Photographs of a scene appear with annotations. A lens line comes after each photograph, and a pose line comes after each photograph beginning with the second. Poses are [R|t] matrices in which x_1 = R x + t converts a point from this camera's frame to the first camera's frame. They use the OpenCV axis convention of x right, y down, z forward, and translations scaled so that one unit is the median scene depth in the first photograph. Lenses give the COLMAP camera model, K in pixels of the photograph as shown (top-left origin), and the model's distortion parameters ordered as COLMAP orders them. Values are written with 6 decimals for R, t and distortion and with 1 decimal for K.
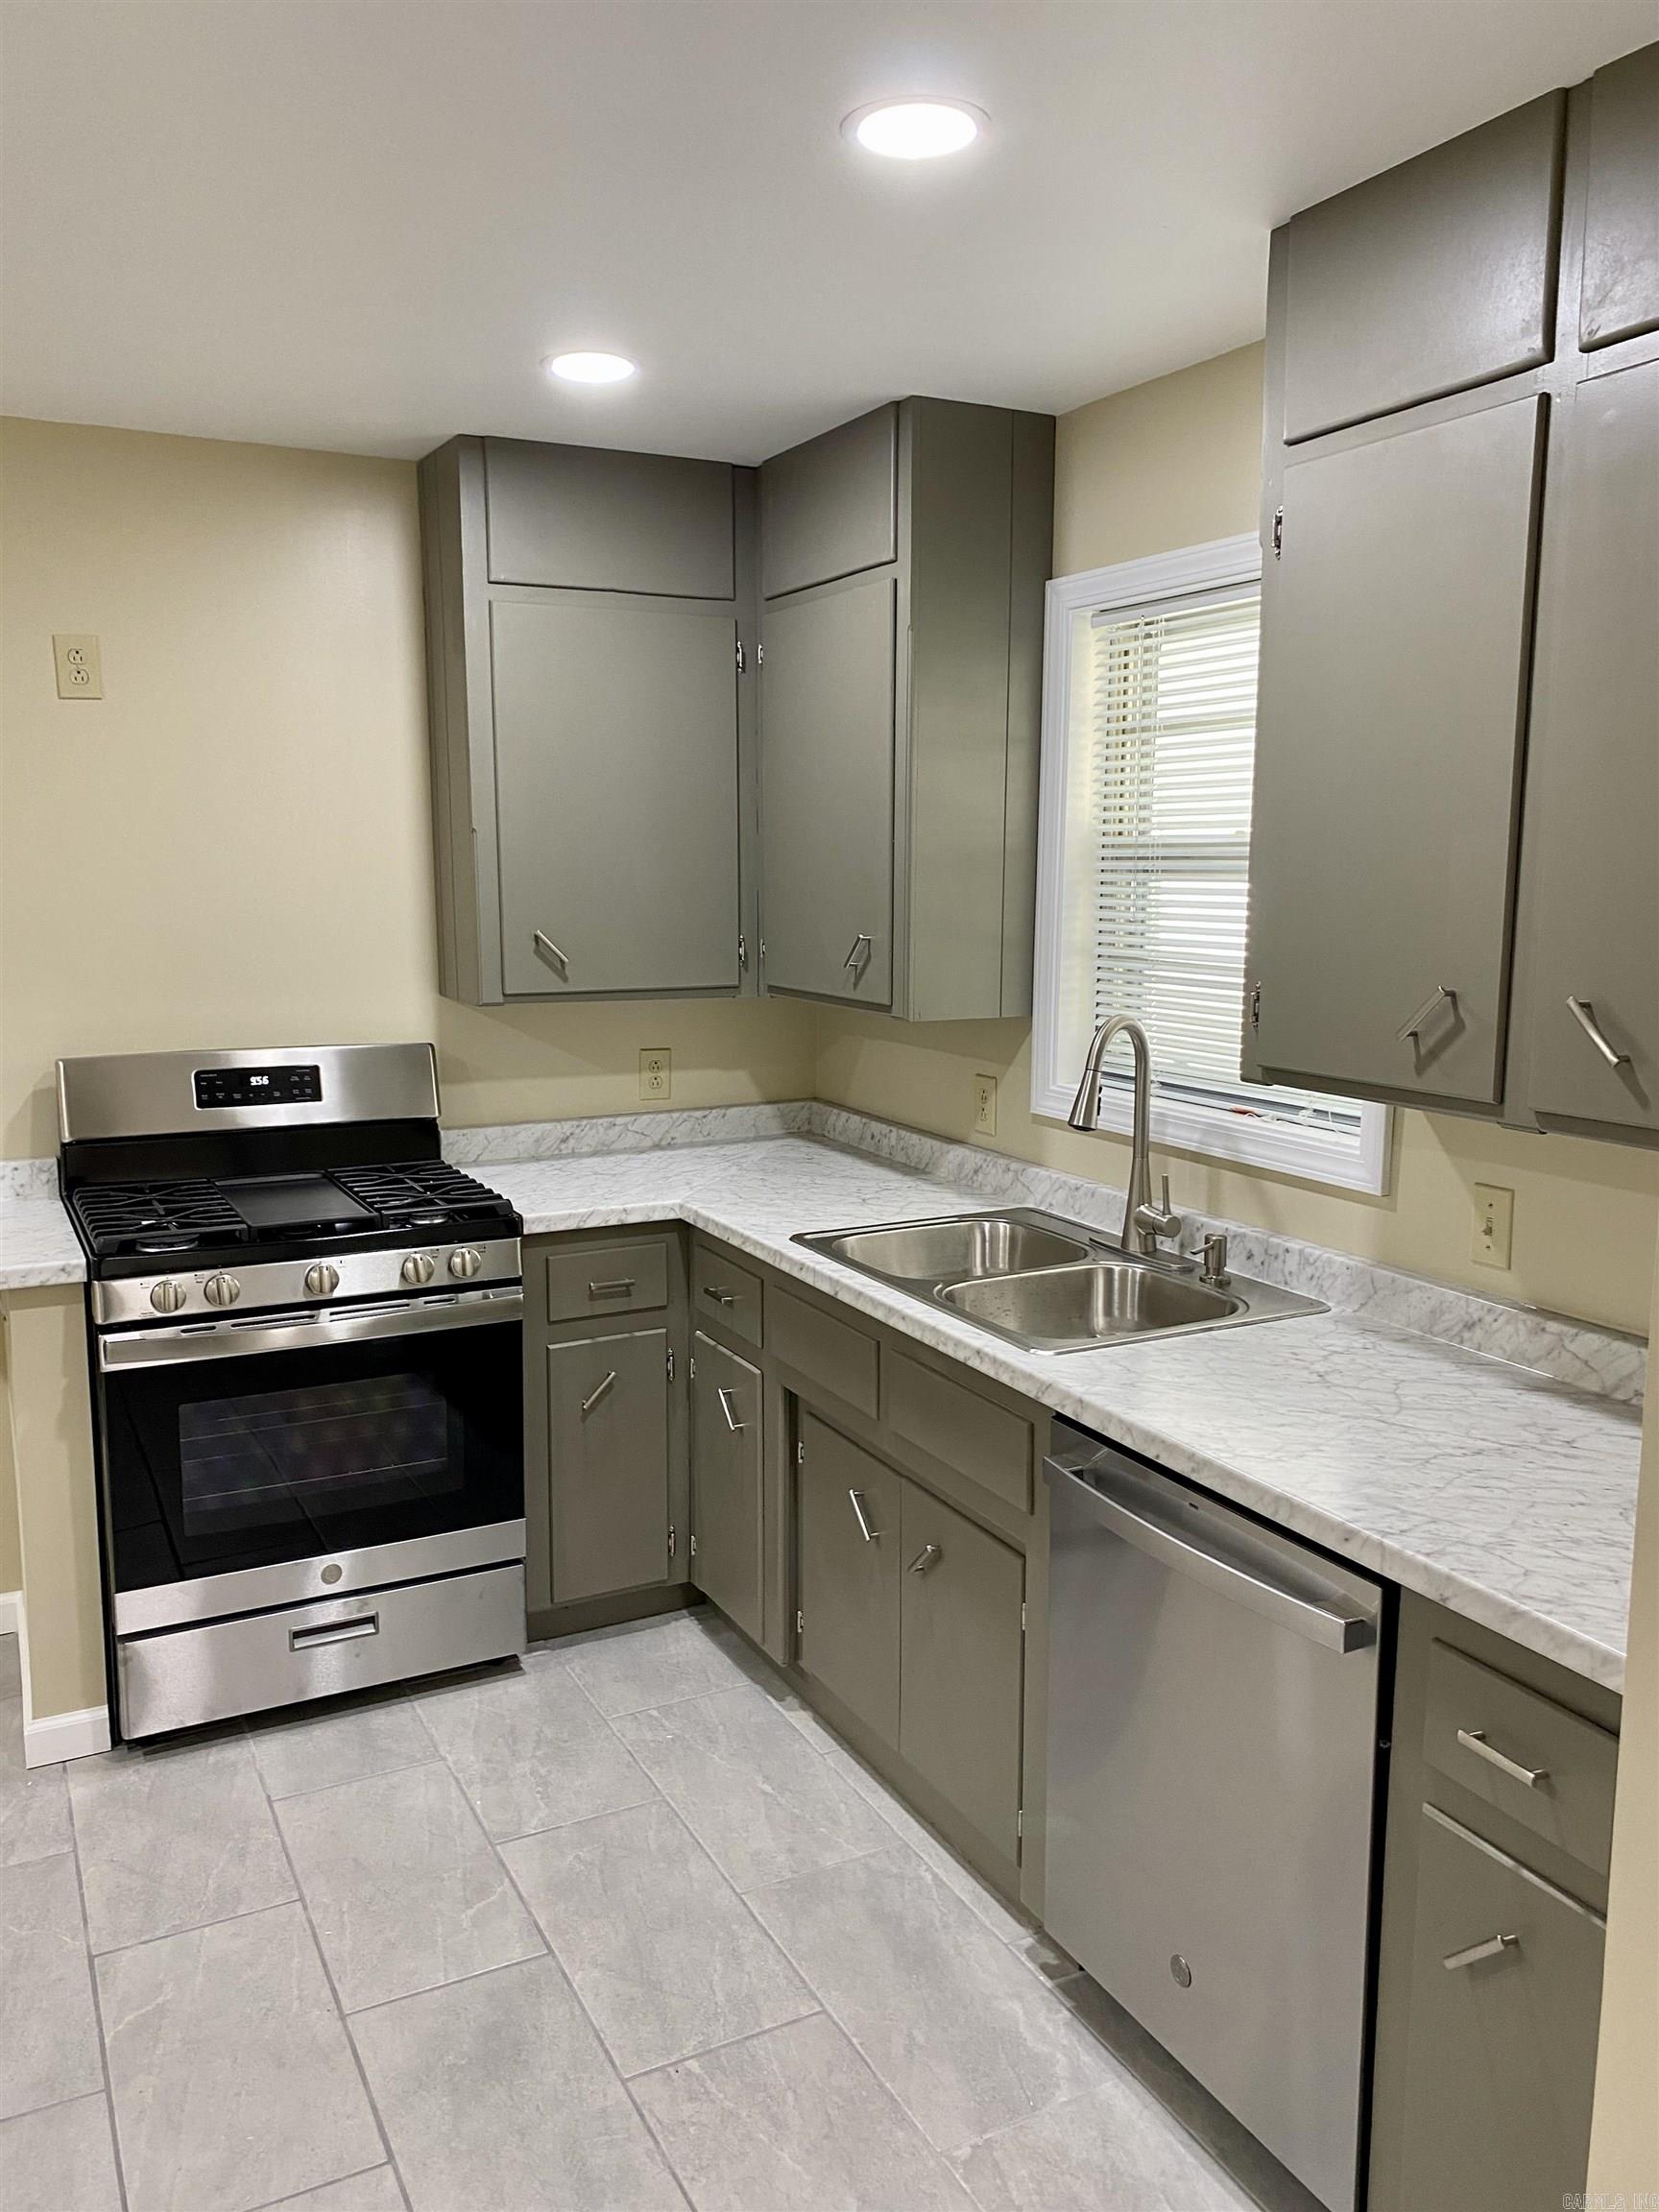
lens RADIAL K [[1661.2, 0, 829.5], [0, 1661.2, 1106.0], [0, 0, 1]] dist [0.149788, -0.278195]
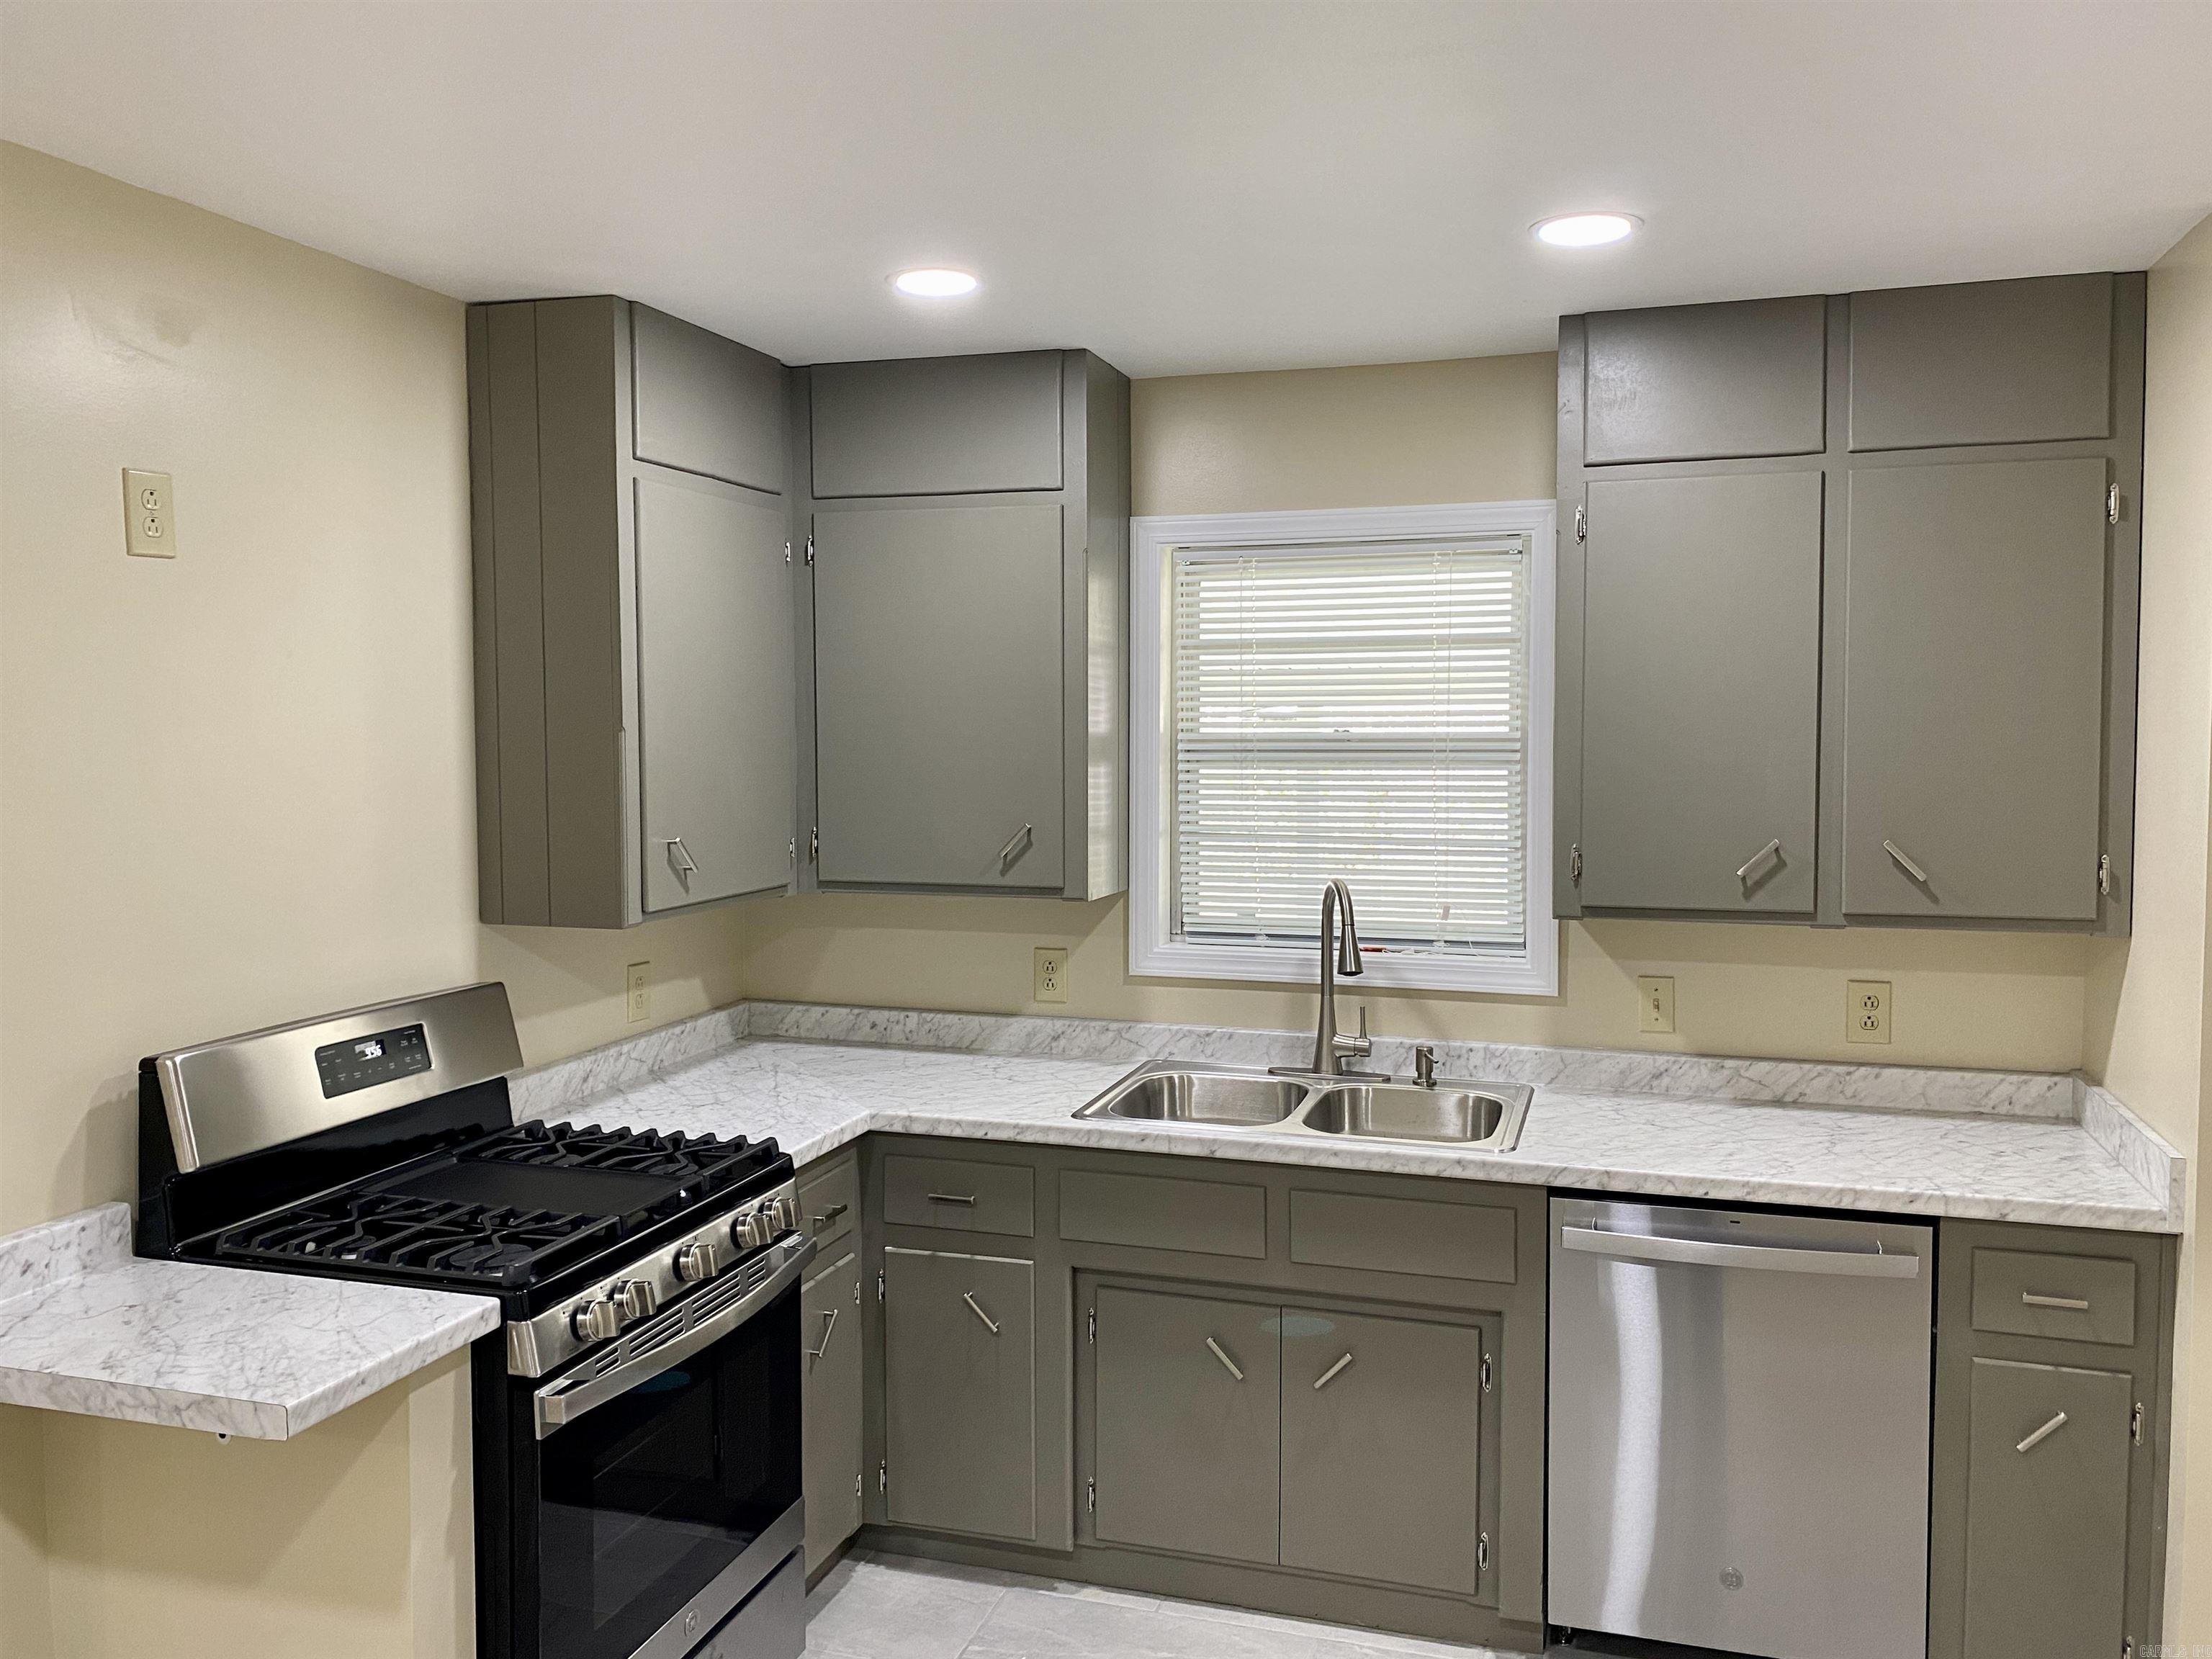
lens RADIAL K [[1690.0, 0, 1065.3], [0, 1690.0, 822.8], [0, 0, 1]] dist [0.108965, -0.174786]
pose [[0.700834, -0.046784, 0.711789, -0.736383], [0.109327, 0.993102, -0.042371, -0.056237], [-0.704897, 0.107513, 0.701115, 0.234628]]
